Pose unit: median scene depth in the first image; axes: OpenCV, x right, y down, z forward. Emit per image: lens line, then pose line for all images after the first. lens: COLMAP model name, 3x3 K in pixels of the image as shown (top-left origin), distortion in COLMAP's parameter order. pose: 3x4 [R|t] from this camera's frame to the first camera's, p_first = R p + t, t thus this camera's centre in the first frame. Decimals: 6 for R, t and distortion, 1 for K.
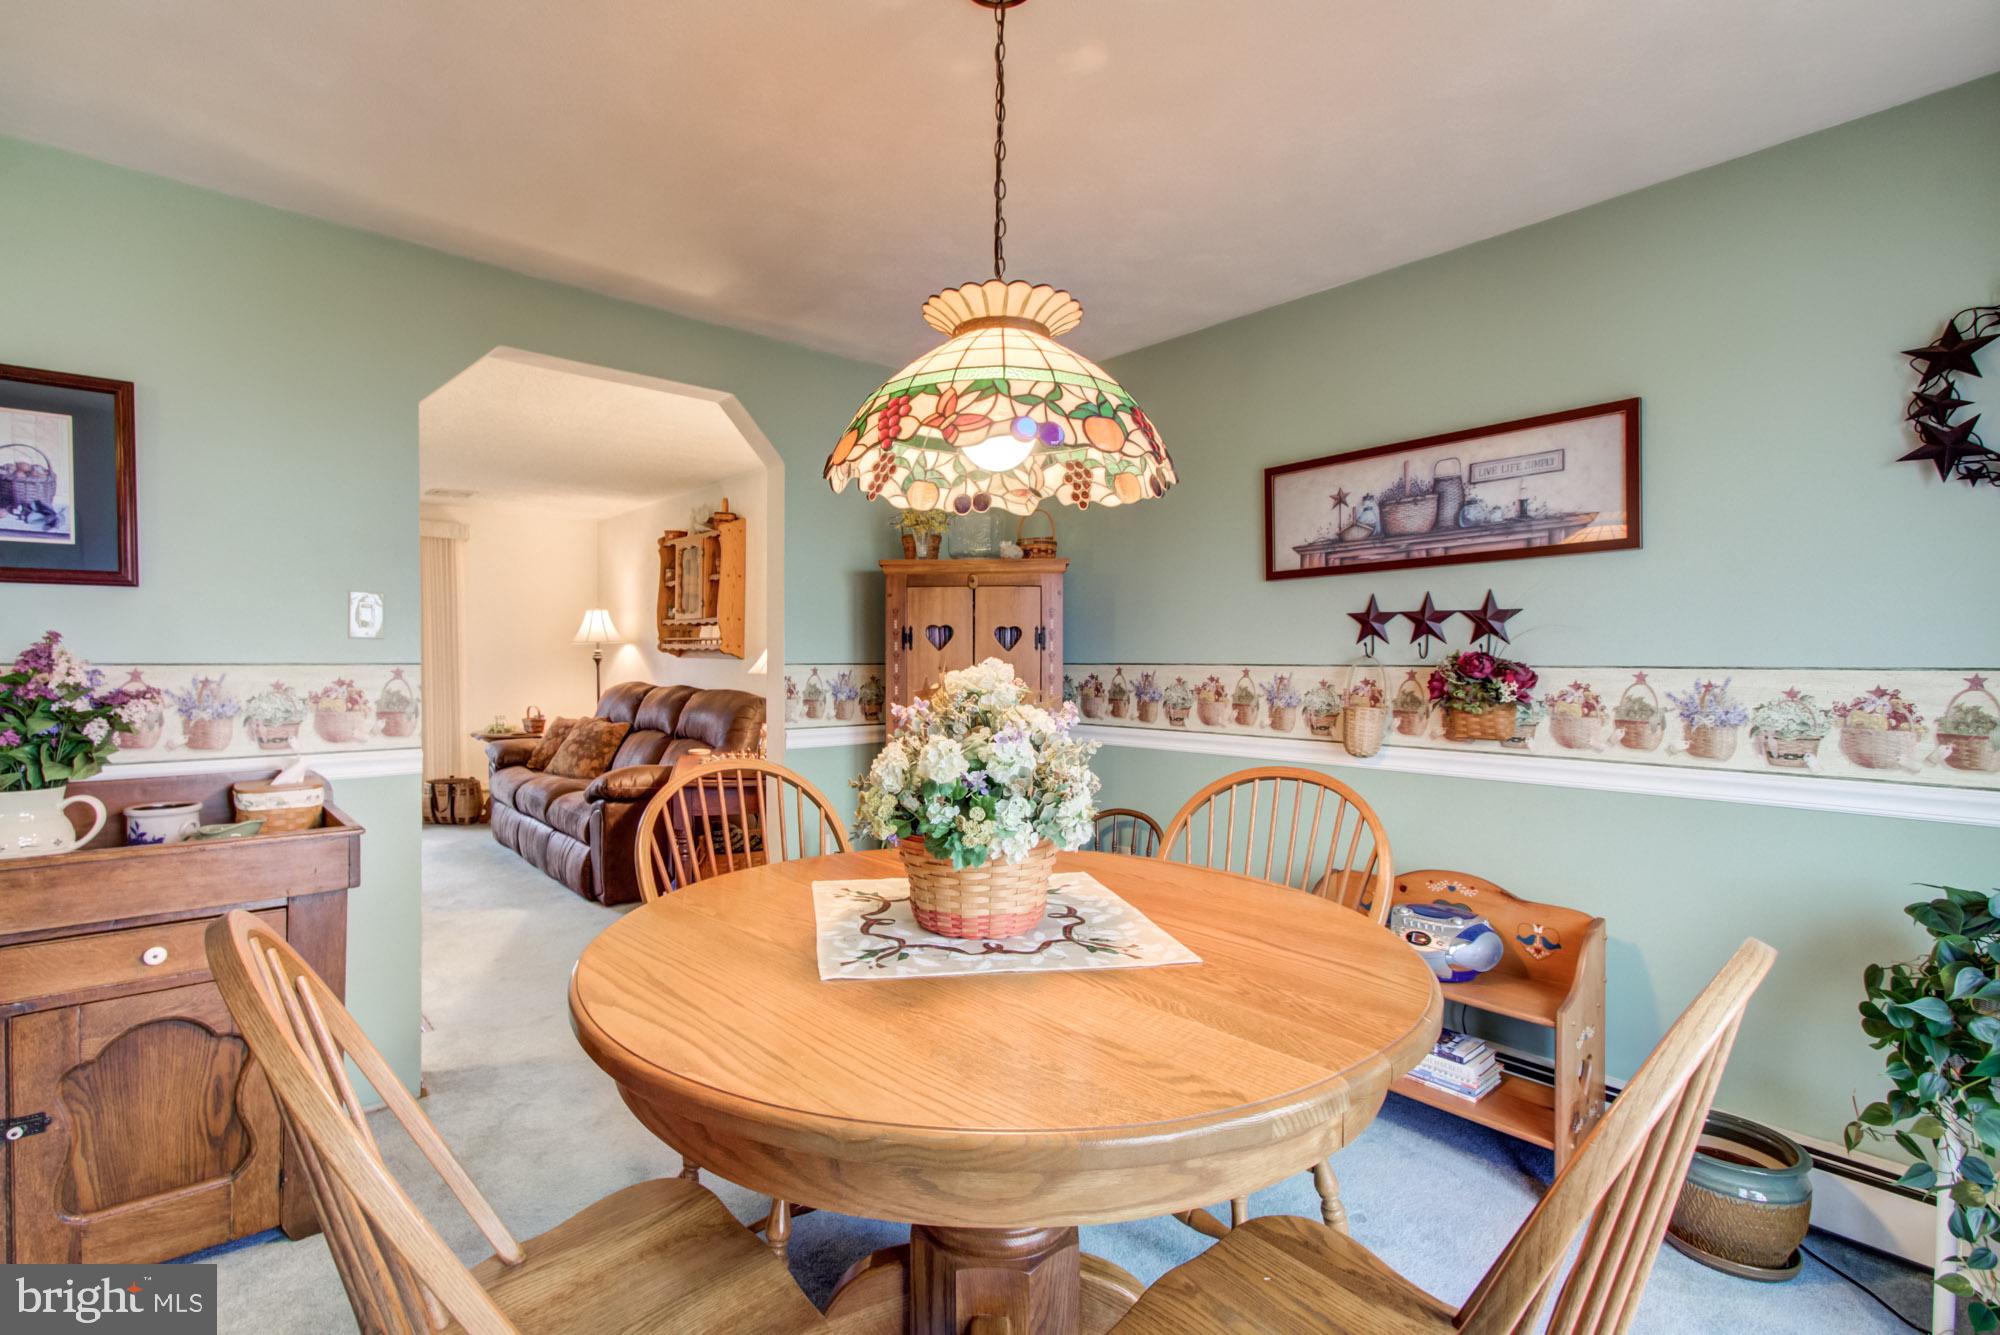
lens RADIAL K [[919.3, 0, 988.9], [0, 919.3, 665.3], [0, 0, 1]] dist [-0.005303, 0.000605]
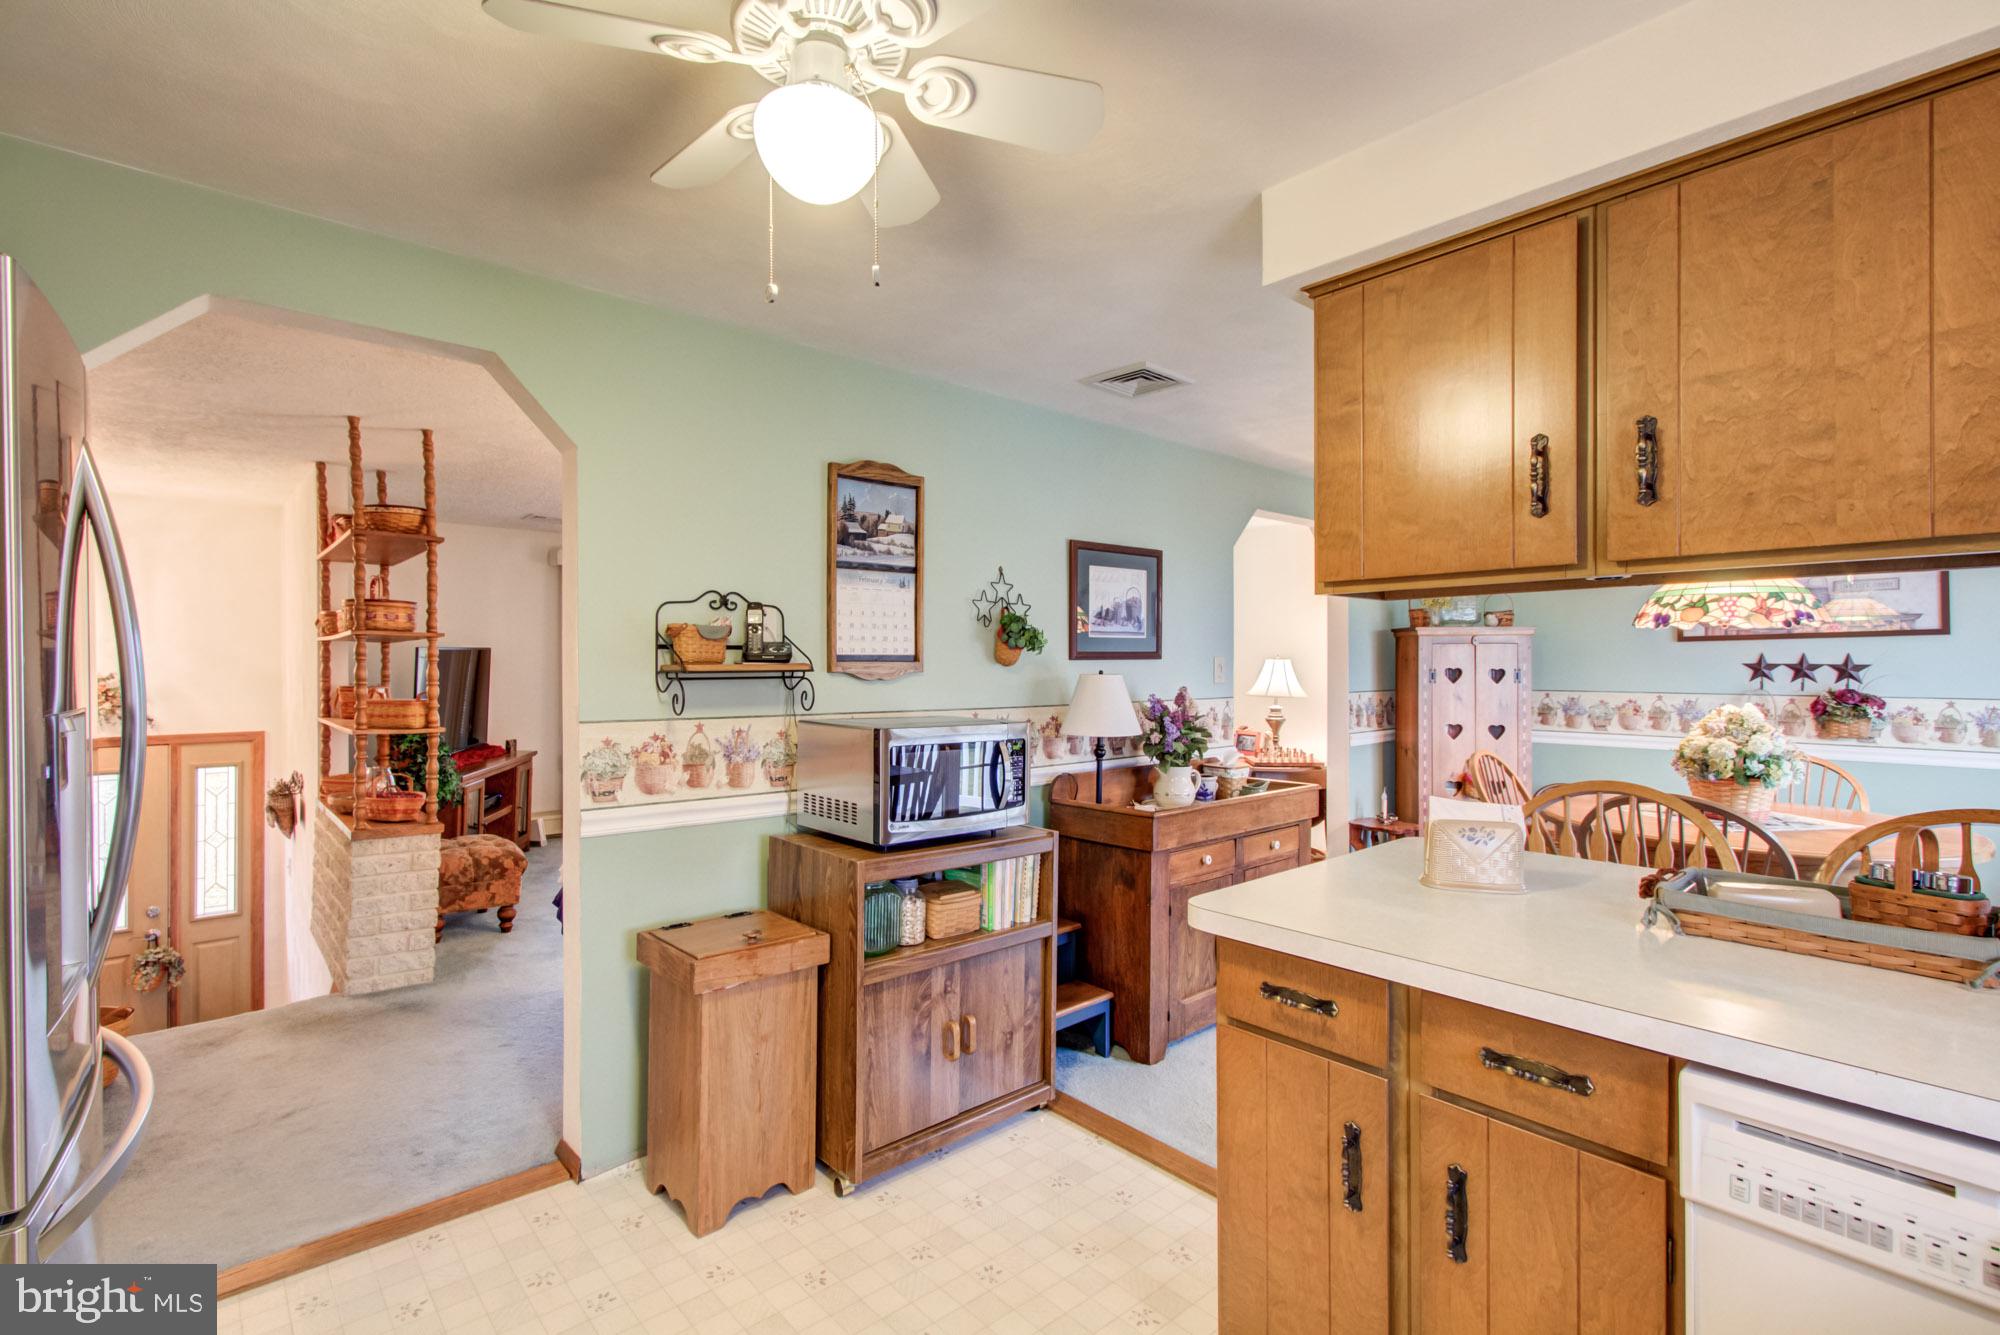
lens RADIAL K [[919.3, 0, 1020.0], [0, 919.3, 661.3], [0, 0, 1]] dist [-0.005303, 0.000605]
pose [[0.999989, -0.003263, 0.003331, -1.044834], [0.003295, 0.999950, -0.009479, -0.054680], [-0.003299, 0.009490, 0.999950, -0.749345]]
